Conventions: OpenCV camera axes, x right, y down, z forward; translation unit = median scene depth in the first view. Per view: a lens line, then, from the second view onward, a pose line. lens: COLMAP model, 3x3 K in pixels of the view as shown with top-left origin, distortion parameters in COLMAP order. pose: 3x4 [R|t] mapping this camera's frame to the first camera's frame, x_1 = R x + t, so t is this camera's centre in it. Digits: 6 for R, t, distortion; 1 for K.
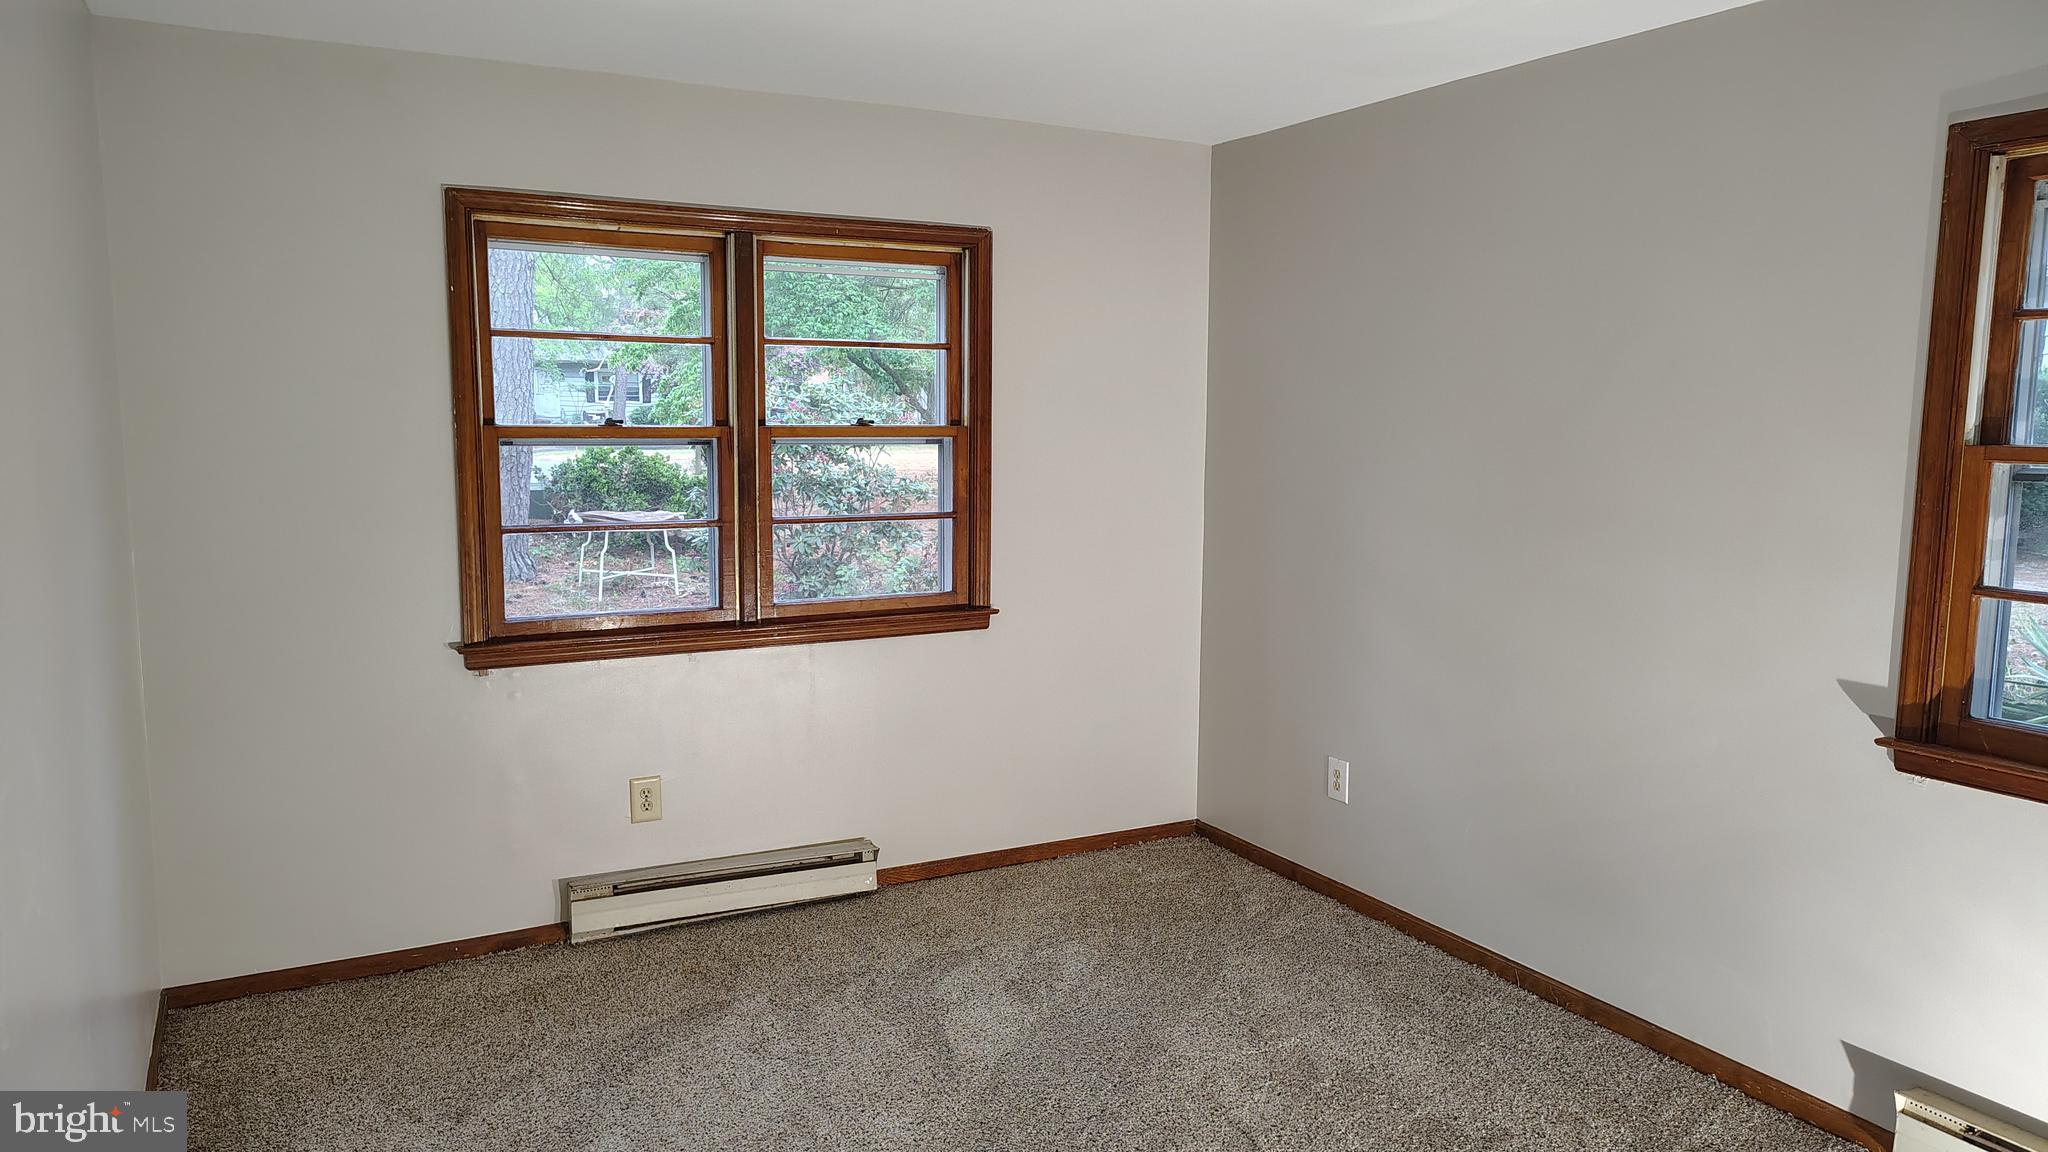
lens RADIAL K [[1415.8, 0, 1056.2], [0, 1415.8, 575.0], [0, 0, 1]] dist [0.050725, -0.048509]
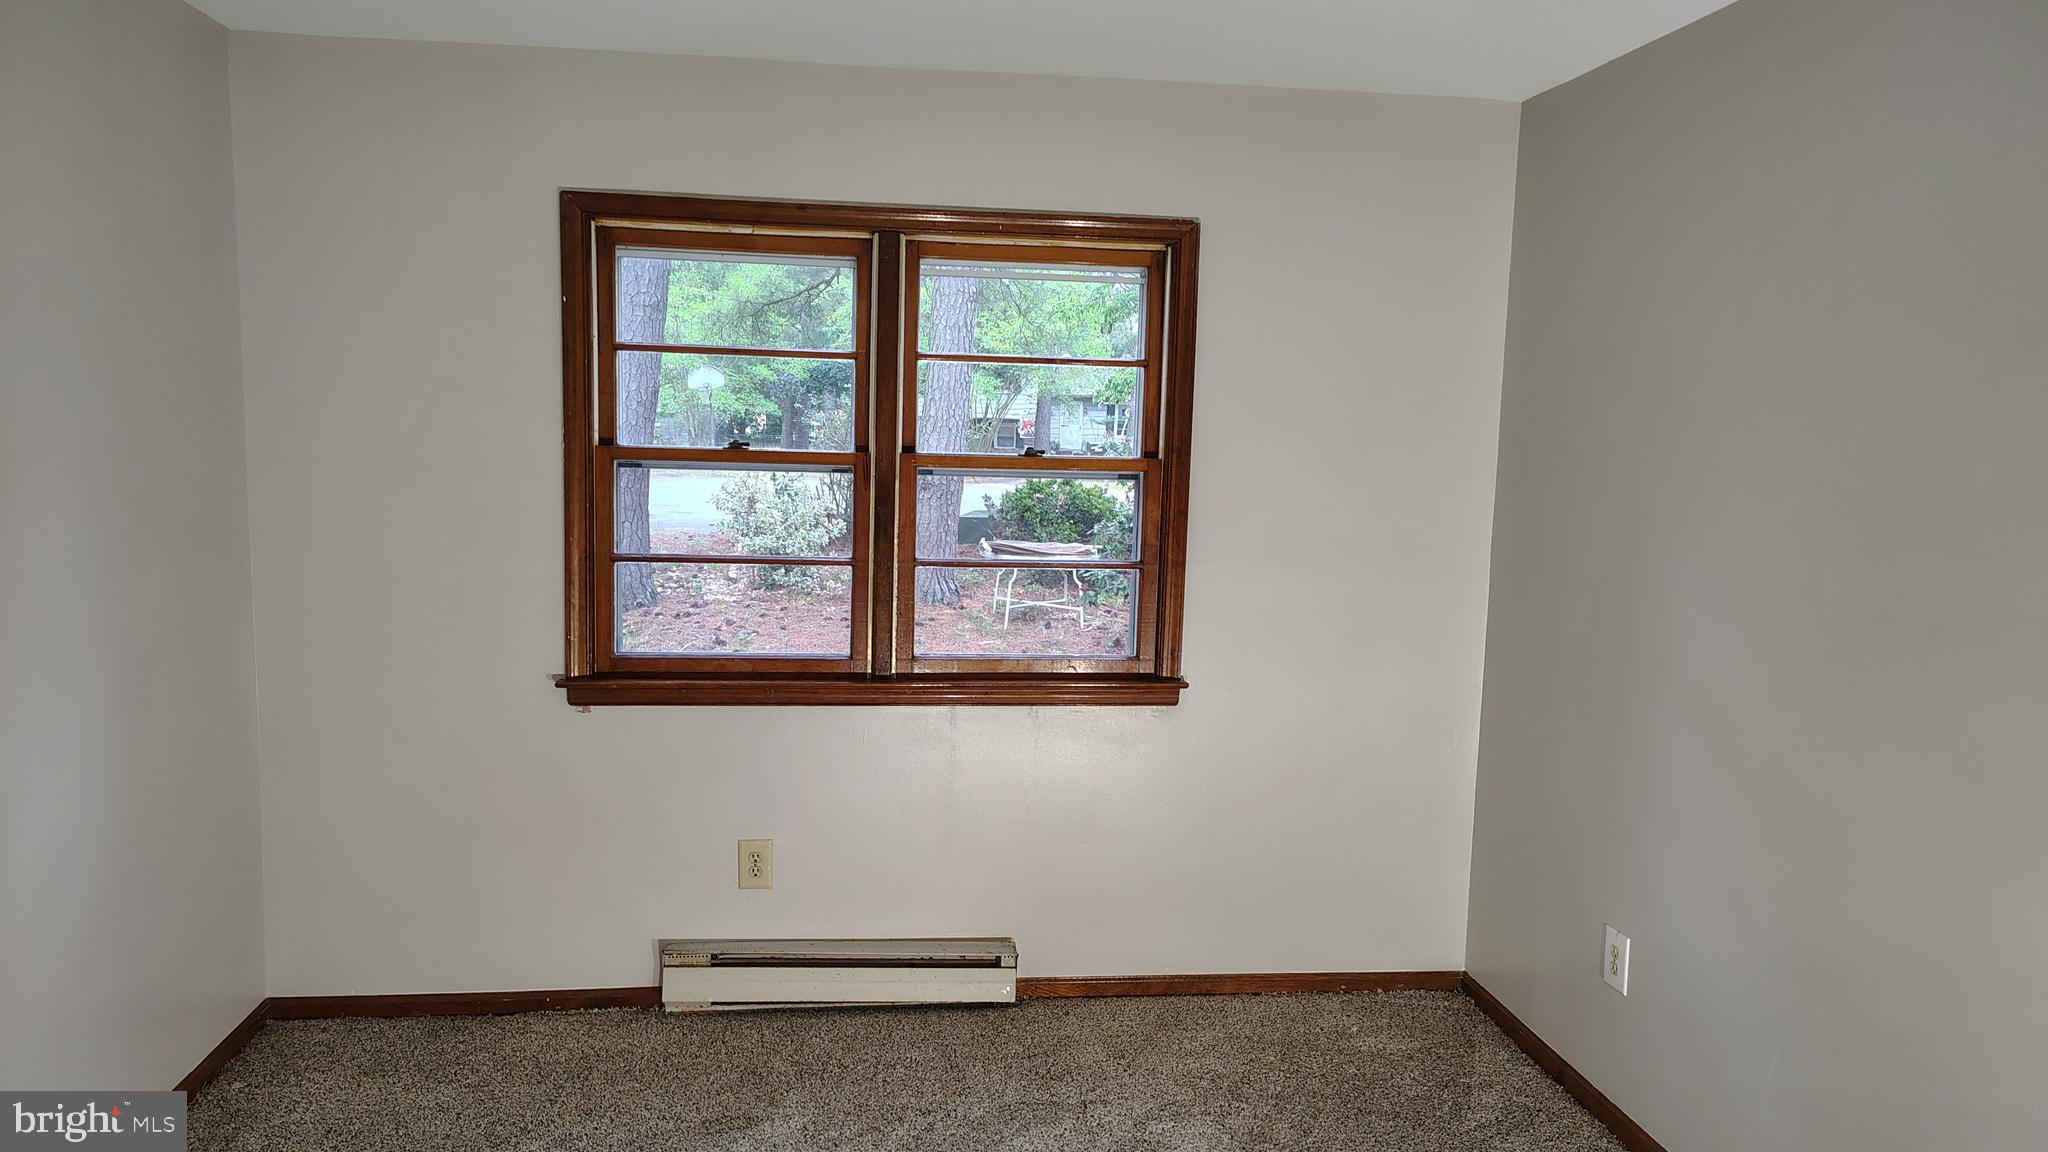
lens RADIAL K [[1415.8, 0, 1023.7], [0, 1415.8, 590.3], [0, 0, 1]] dist [0.050725, -0.048509]
pose [[0.924609, 0.059062, -0.376310, 0.190259], [-0.064247, 0.997933, -0.001232, -0.024036], [0.375459, 0.025316, 0.926493, 0.218163]]
